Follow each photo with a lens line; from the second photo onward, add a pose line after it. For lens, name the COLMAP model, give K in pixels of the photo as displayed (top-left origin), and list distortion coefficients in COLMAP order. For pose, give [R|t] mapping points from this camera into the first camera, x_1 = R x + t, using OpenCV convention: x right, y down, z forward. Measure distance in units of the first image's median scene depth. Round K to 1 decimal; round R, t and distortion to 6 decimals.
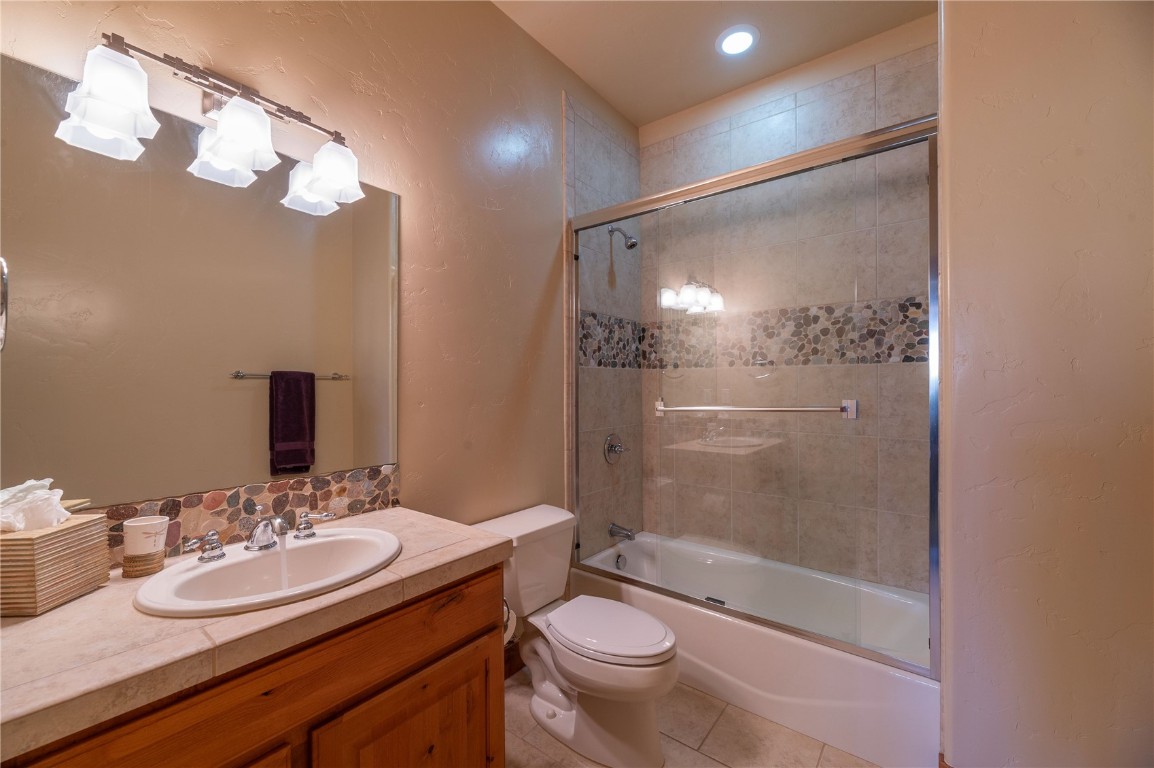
lens RADIAL K [[469.7, 0, 576.8], [0, 469.7, 384.2], [0, 0, 1]] dist [-0.000246, 0.000000]
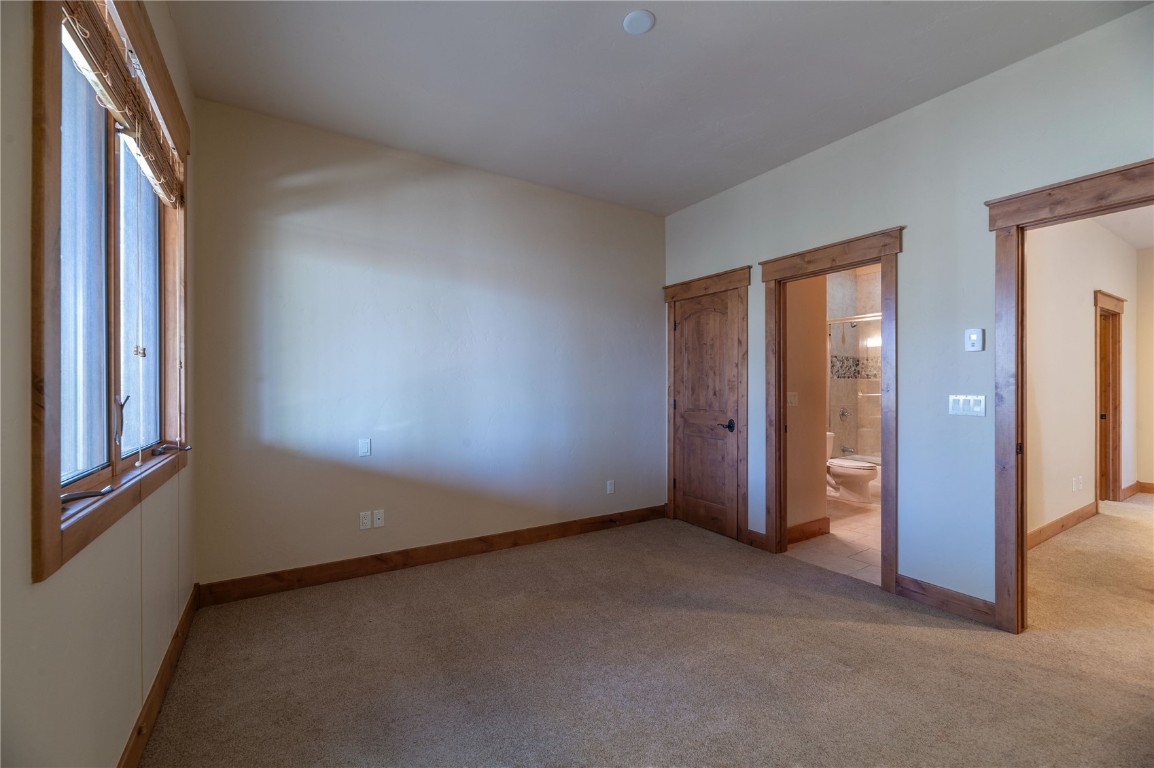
lens RADIAL K [[469.7, 0, 577.6], [0, 469.7, 386.3], [0, 0, 1]] dist [-0.000246, 0.000000]
pose [[0.939604, 0.002762, -0.342252, -0.340682], [-0.001037, 0.999986, 0.005223, -0.008333], [0.342262, -0.004553, 0.939594, -1.513281]]
